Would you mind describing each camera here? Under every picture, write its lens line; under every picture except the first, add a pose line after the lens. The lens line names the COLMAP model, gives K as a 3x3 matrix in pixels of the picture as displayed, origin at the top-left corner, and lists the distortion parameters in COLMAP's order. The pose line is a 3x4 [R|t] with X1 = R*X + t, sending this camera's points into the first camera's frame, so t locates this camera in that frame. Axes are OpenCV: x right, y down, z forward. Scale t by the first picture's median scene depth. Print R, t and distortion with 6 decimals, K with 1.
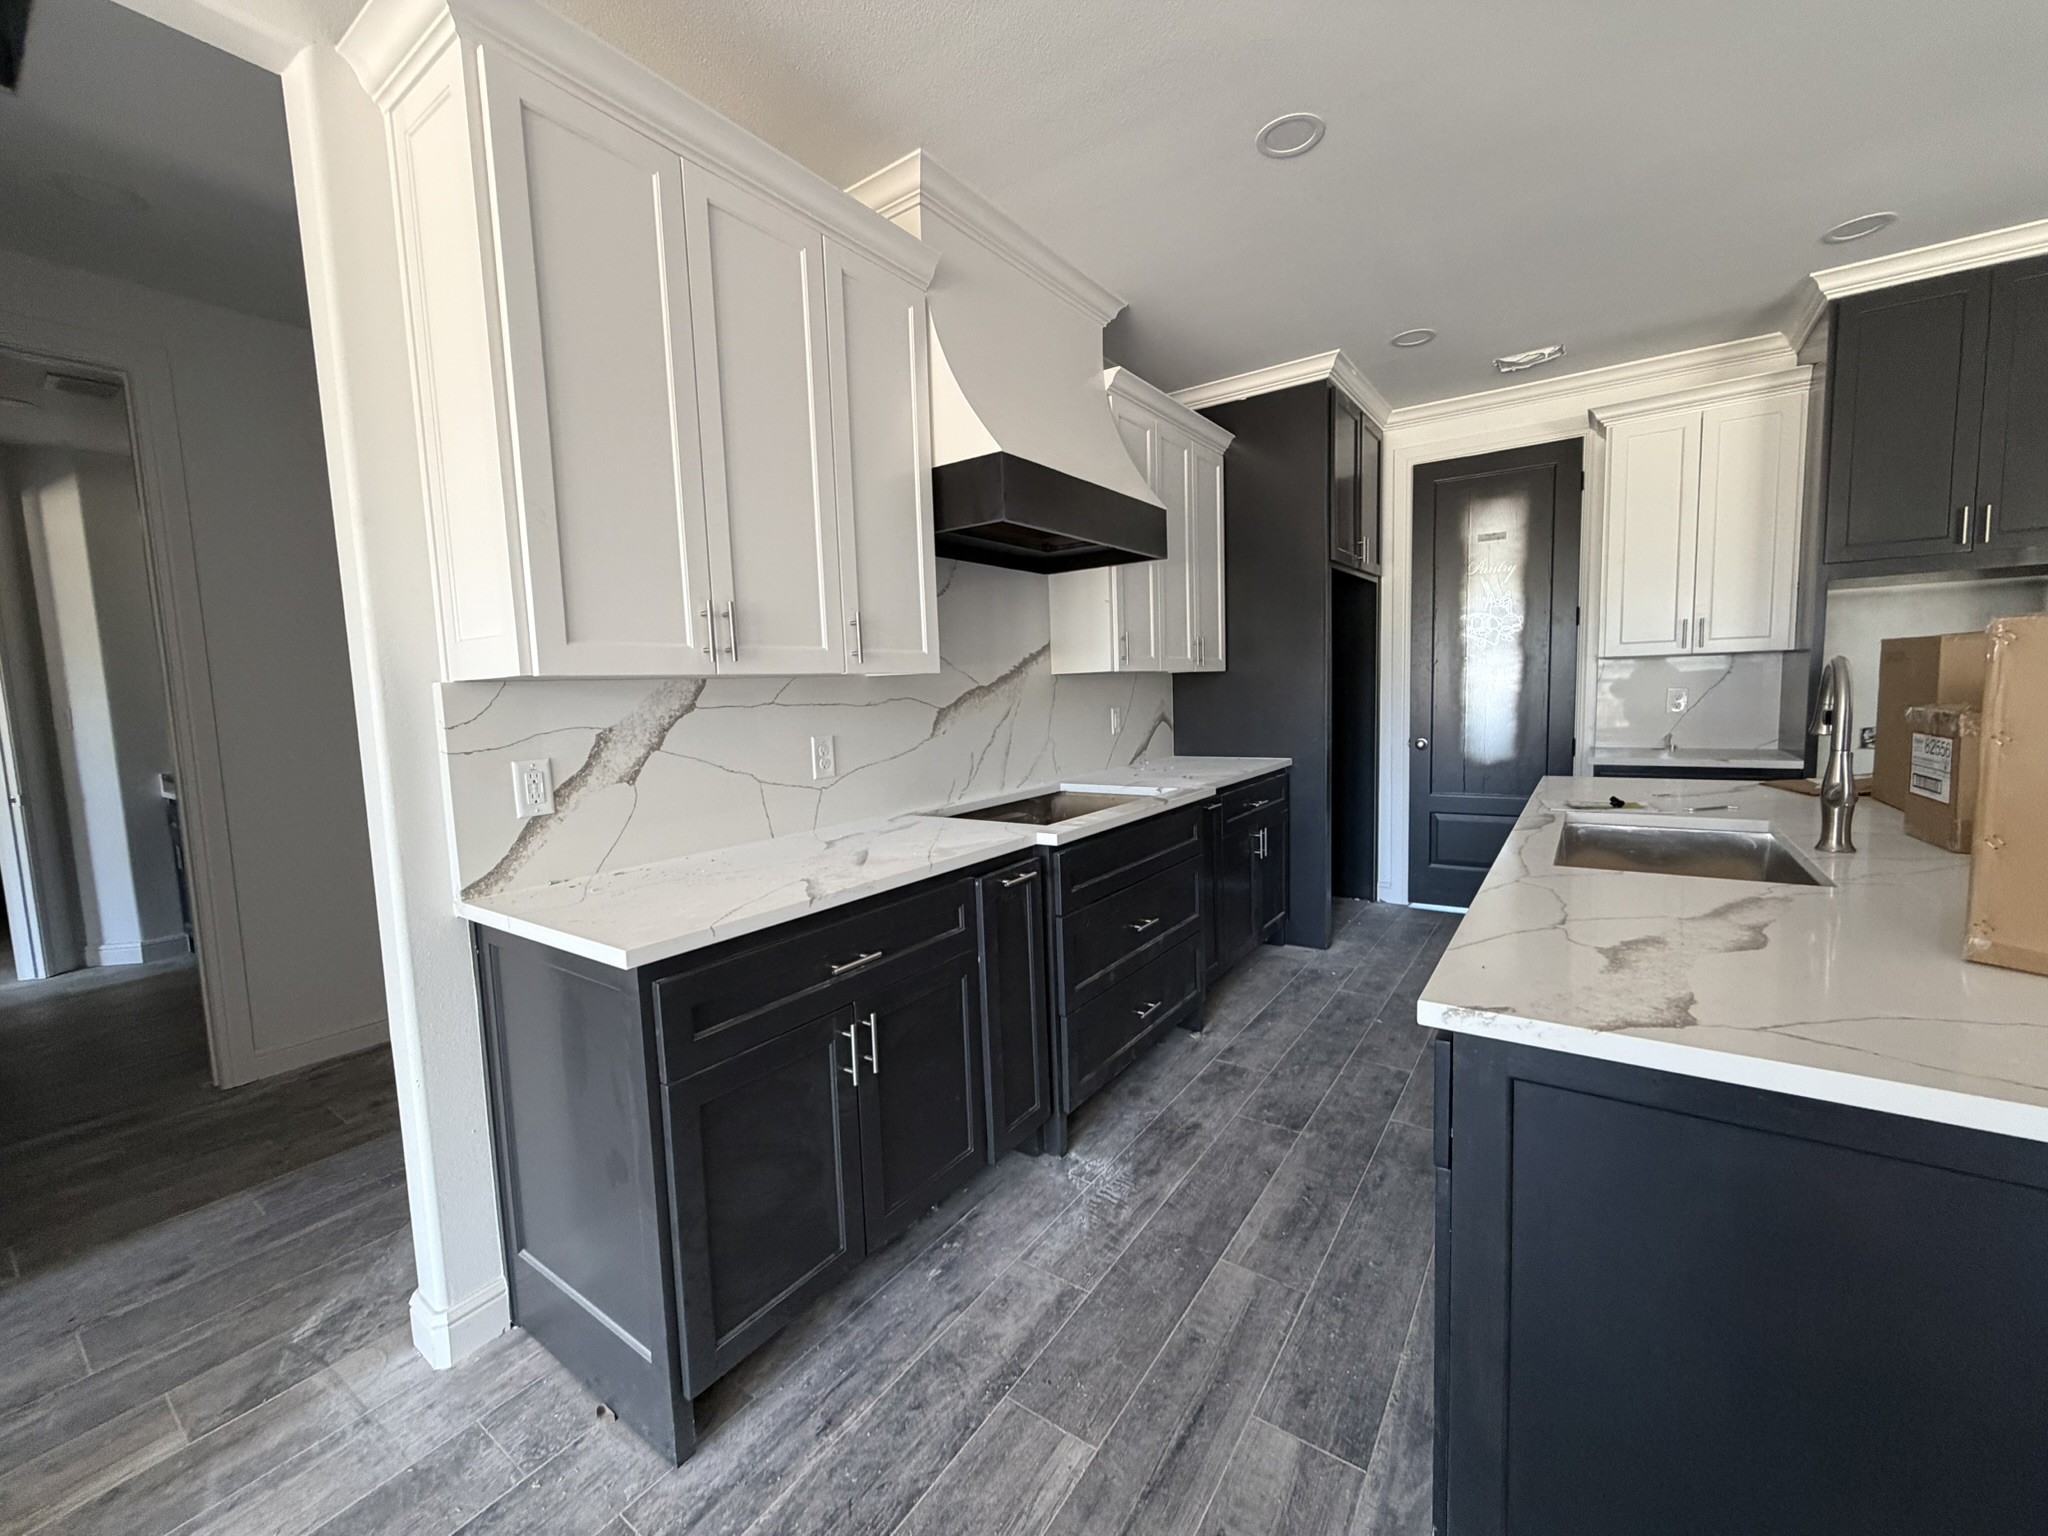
lens RADIAL K [[817.9, 0, 1013.9], [0, 817.9, 765.6], [0, 0, 1]] dist [-0.002142, -0.000194]
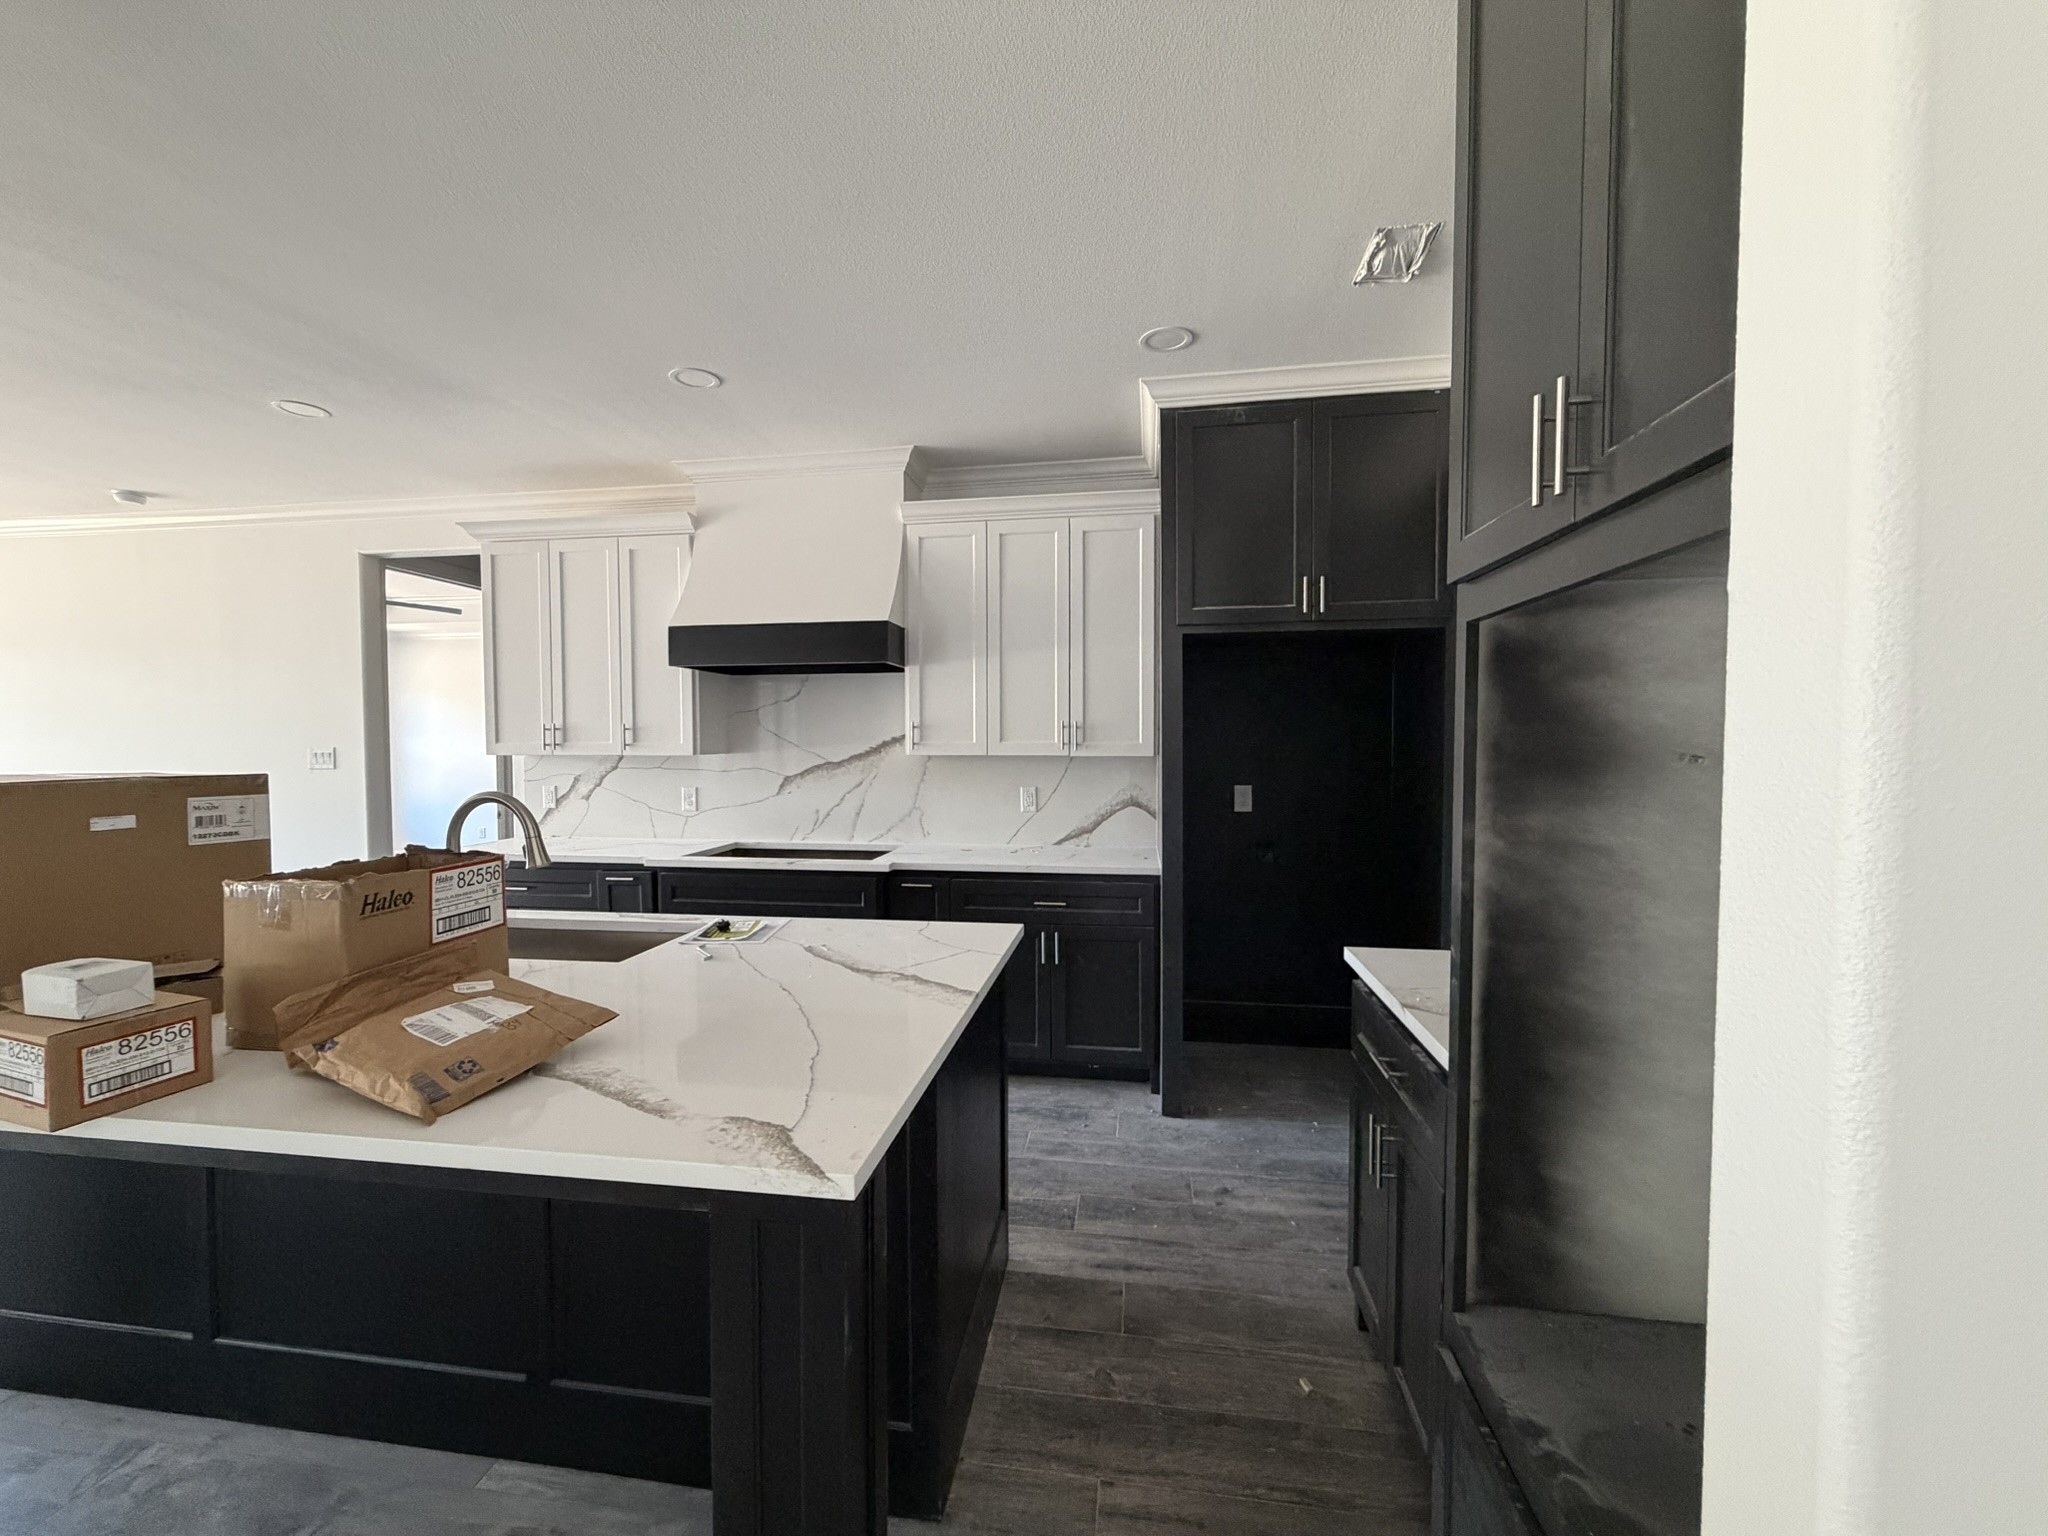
lens RADIAL K [[817.9, 0, 1013.9], [0, 817.9, 765.6], [0, 0, 1]] dist [-0.002142, -0.000194]
pose [[0.452903, 0.061238, -0.889454, 1.631007], [-0.096692, 0.995128, 0.019279, -0.182165], [0.886301, 0.077272, 0.456618, 0.801290]]
